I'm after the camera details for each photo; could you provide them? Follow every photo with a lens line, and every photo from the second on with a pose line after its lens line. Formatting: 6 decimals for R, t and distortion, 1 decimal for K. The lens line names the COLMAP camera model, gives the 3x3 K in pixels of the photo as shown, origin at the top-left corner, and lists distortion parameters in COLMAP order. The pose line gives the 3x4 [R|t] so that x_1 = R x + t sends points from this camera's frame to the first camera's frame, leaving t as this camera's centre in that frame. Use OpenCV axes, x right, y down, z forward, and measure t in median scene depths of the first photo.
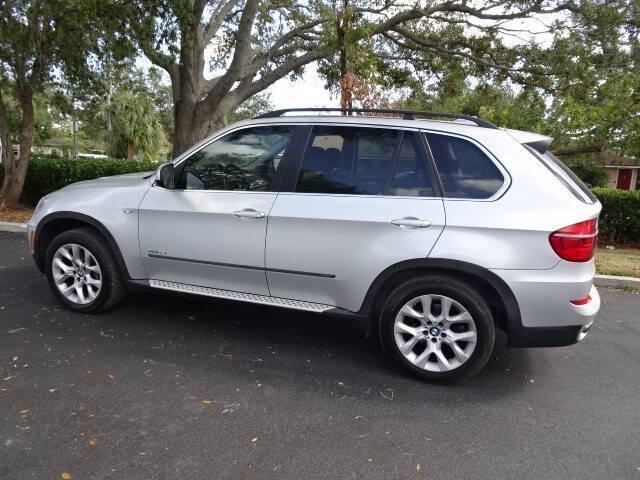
lens RADIAL K [[452.2, 0, 322.2], [0, 452.2, 238.1], [0, 0, 1]] dist [0.009422, -0.005240]
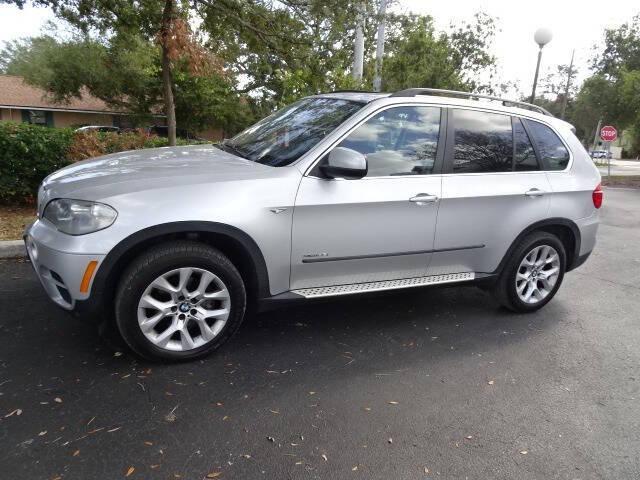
lens RADIAL K [[452.2, 0, 320.7], [0, 452.2, 239.5], [0, 0, 1]] dist [0.009422, -0.005240]
pose [[0.730131, -0.163045, 0.663570, -0.995175], [0.091916, 0.985724, 0.141066, -0.125834], [-0.677097, -0.042004, 0.734694, 0.426065]]
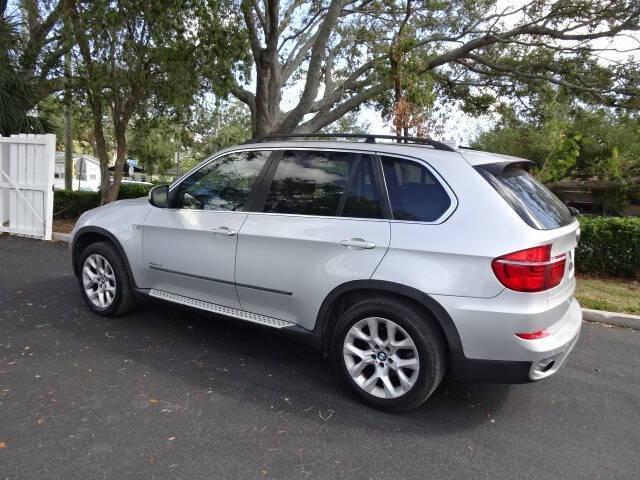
lens RADIAL K [[452.2, 0, 322.8], [0, 452.2, 238.7], [0, 0, 1]] dist [0.009422, -0.005240]
pose [[0.974823, 0.032766, -0.220562, 0.309033], [-0.046224, 0.997352, -0.056137, 0.013117], [0.218138, 0.064919, 0.973756, 0.002797]]
